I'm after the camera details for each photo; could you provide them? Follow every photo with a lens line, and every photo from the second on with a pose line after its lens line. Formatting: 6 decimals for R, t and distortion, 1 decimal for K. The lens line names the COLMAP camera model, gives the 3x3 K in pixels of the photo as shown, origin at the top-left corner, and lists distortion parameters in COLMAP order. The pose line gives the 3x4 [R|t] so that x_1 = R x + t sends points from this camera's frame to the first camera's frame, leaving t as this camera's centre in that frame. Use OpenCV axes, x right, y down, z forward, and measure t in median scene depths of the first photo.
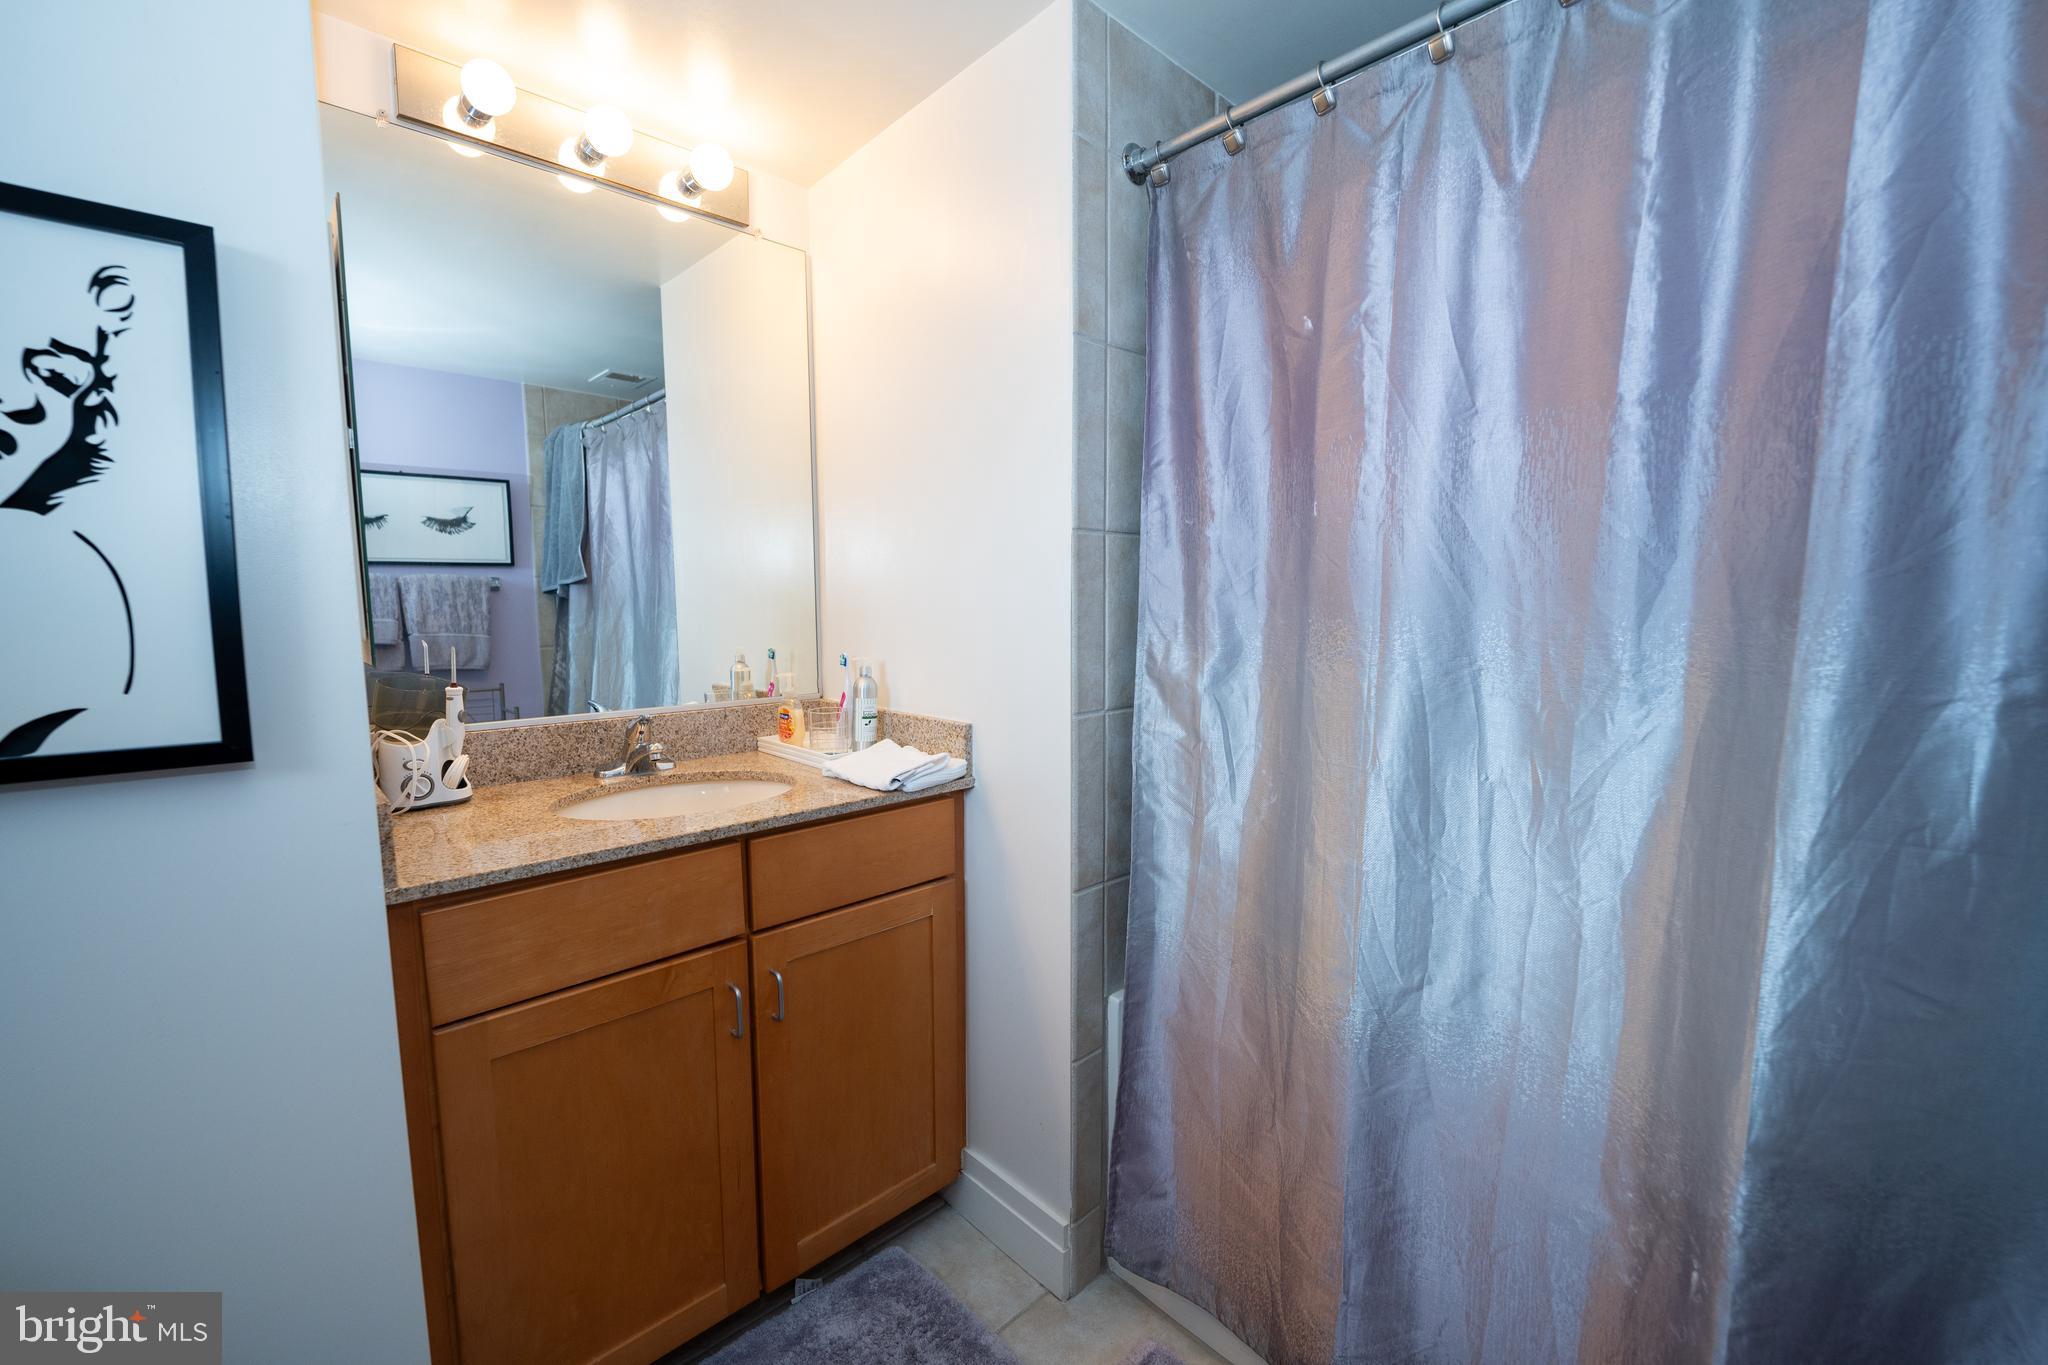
lens RADIAL K [[824.5, 0, 1030.5], [0, 824.5, 687.2], [0, 0, 1]] dist [-0.007057, -0.000507]
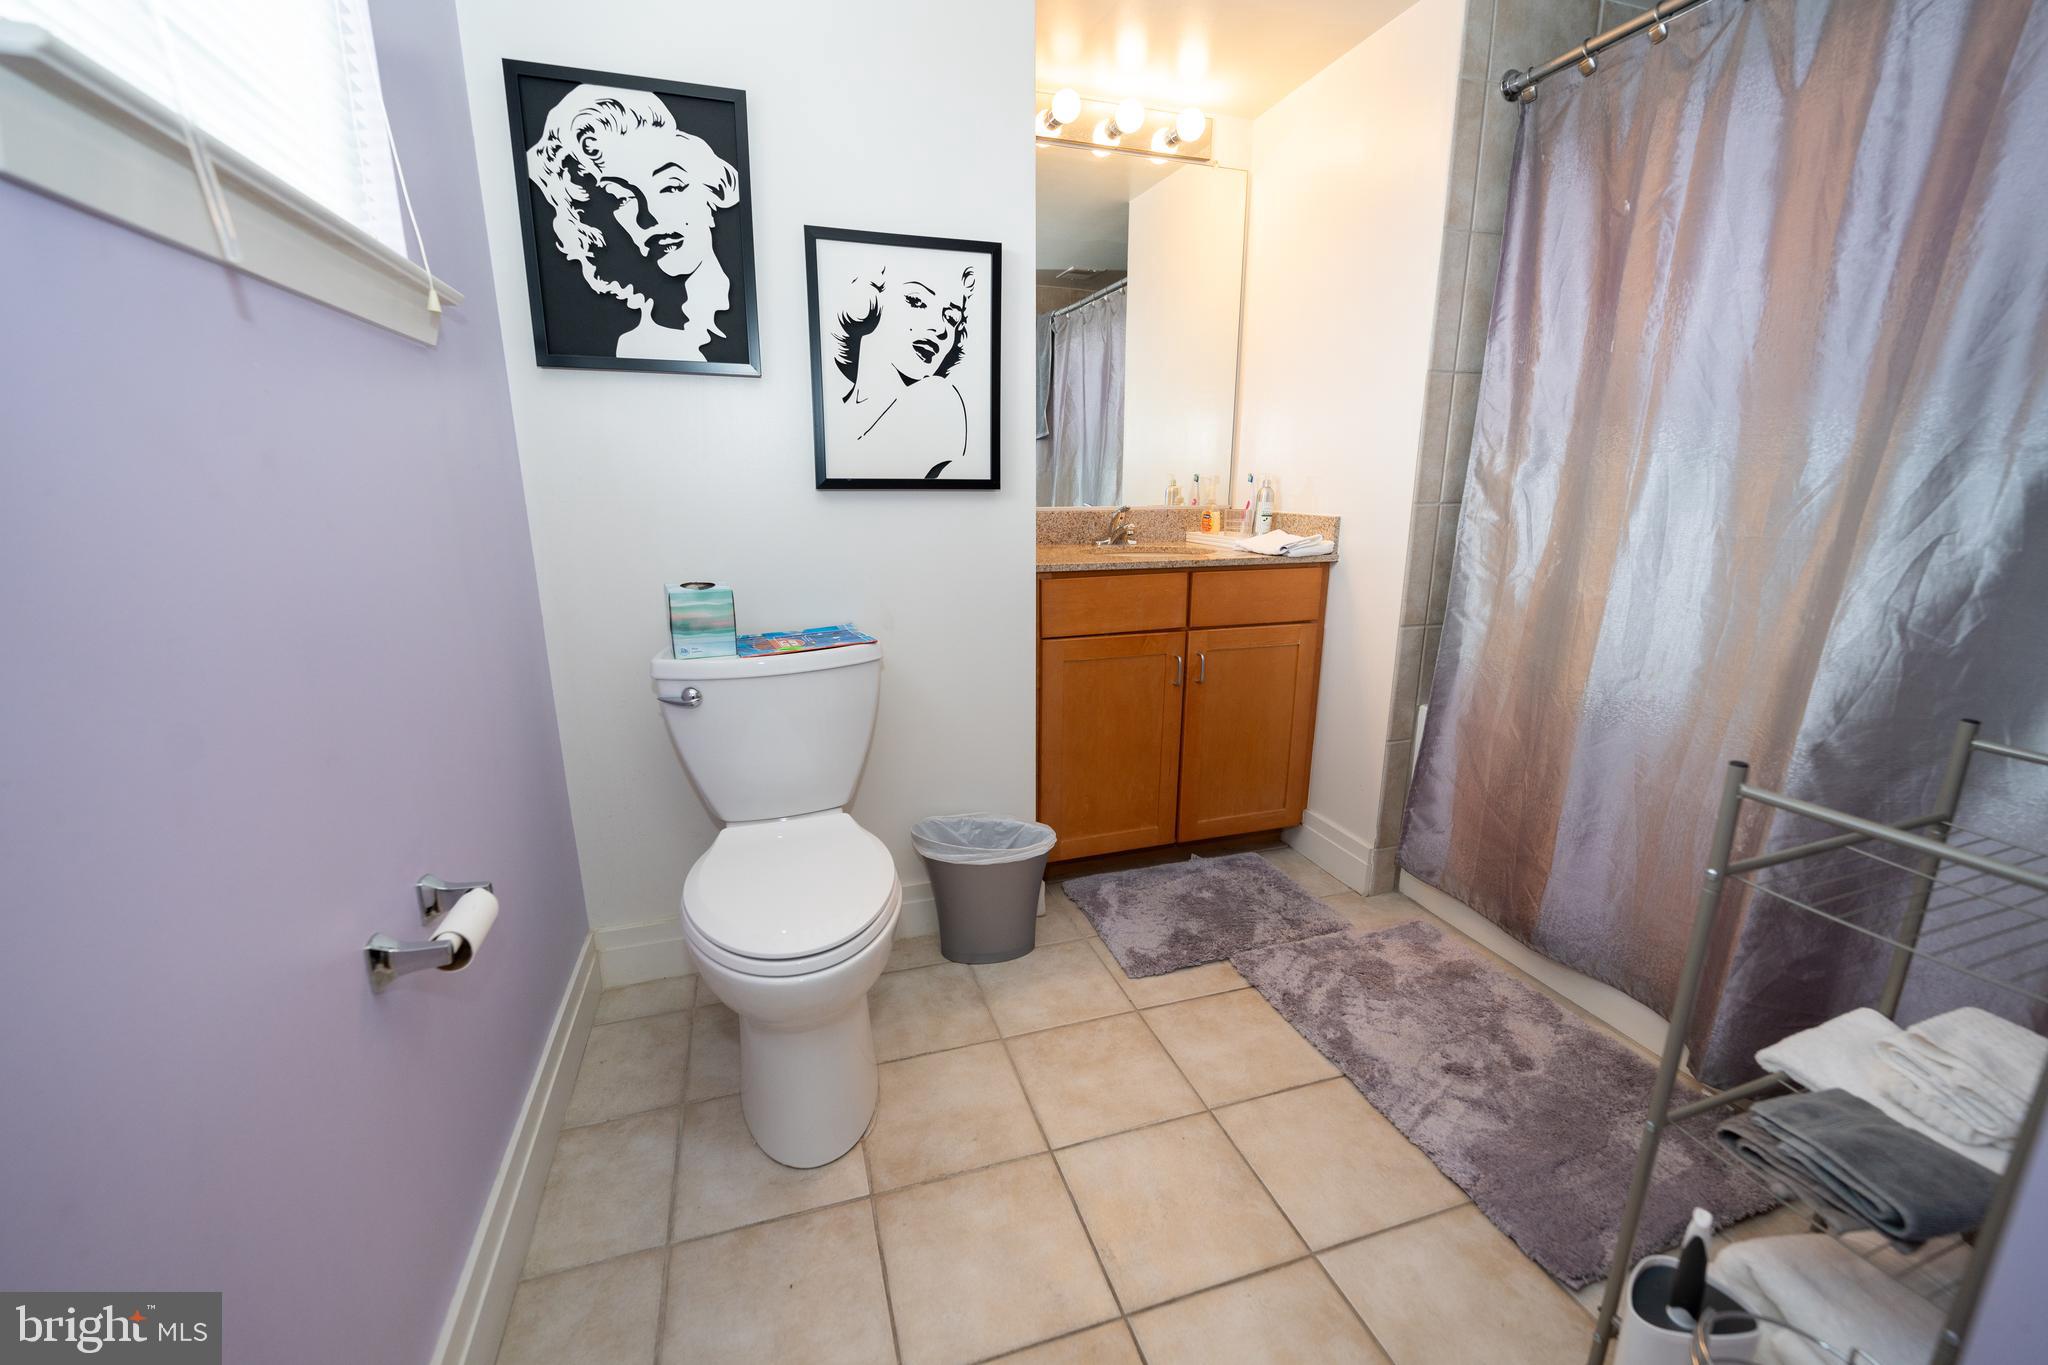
lens RADIAL K [[826.9, 0, 1024.0], [0, 826.9, 682.5], [0, 0, 1]] dist [-0.012259, -0.000615]
pose [[0.900545, 0.108614, -0.420976, 0.079295], [-0.049451, 0.987597, 0.149020, 0.164410], [0.431940, -0.113382, 0.894747, -0.646747]]
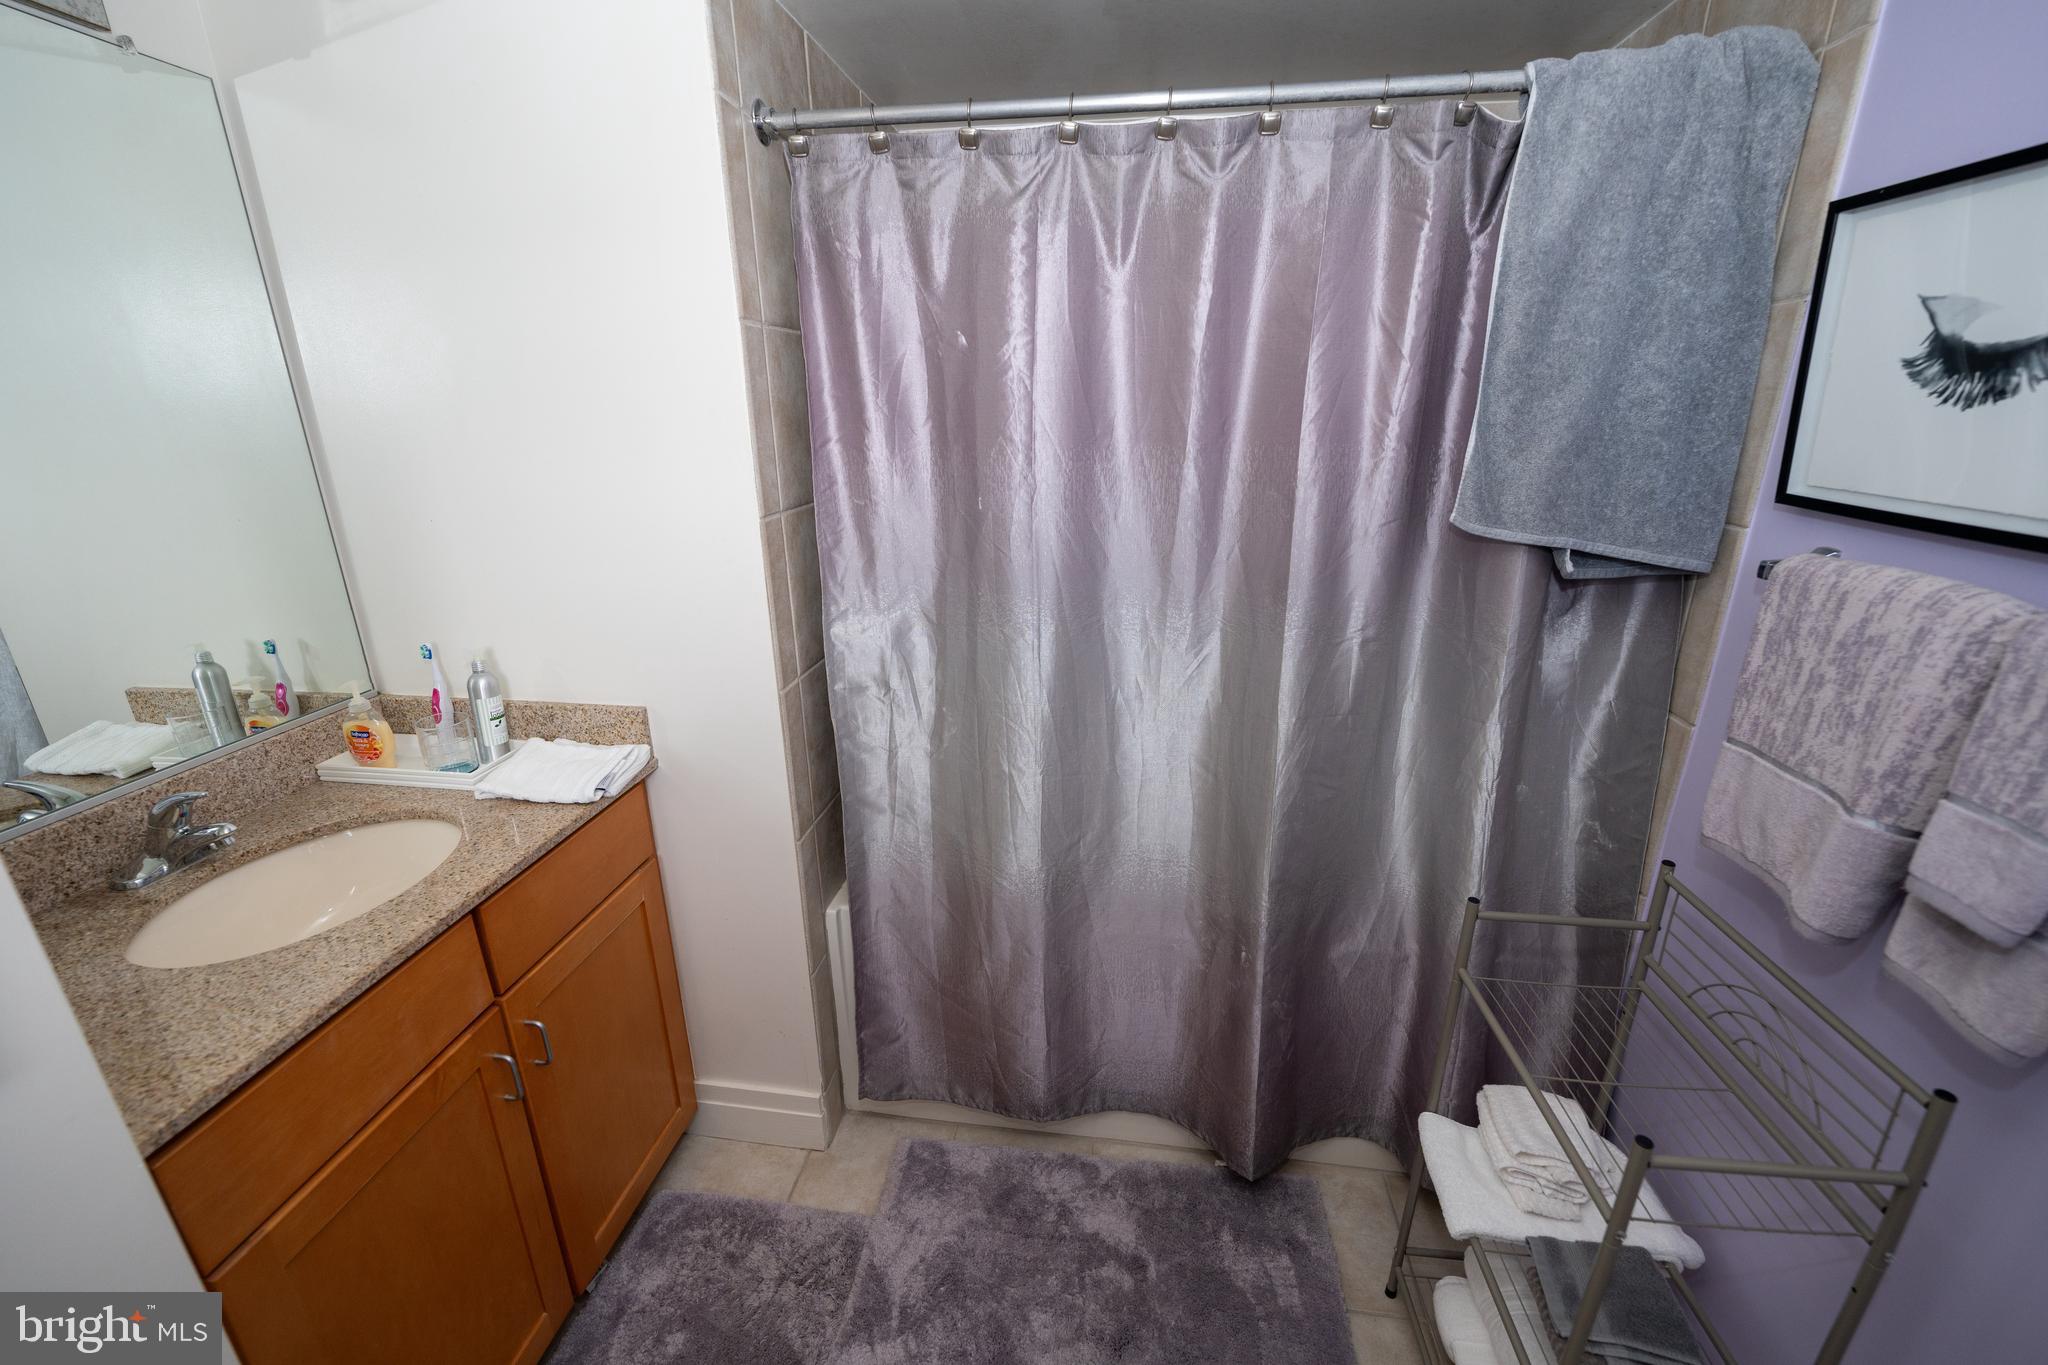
lens RADIAL K [[822.0, 0, 1021.4], [0, 822.0, 686.8], [0, 0, 1]] dist [-0.000644, -0.000906]
pose [[0.782758, -0.201712, 0.588729, -0.335415], [0.066937, 0.967815, 0.242598, -0.212761], [-0.618716, -0.150488, 0.771067, -0.023390]]
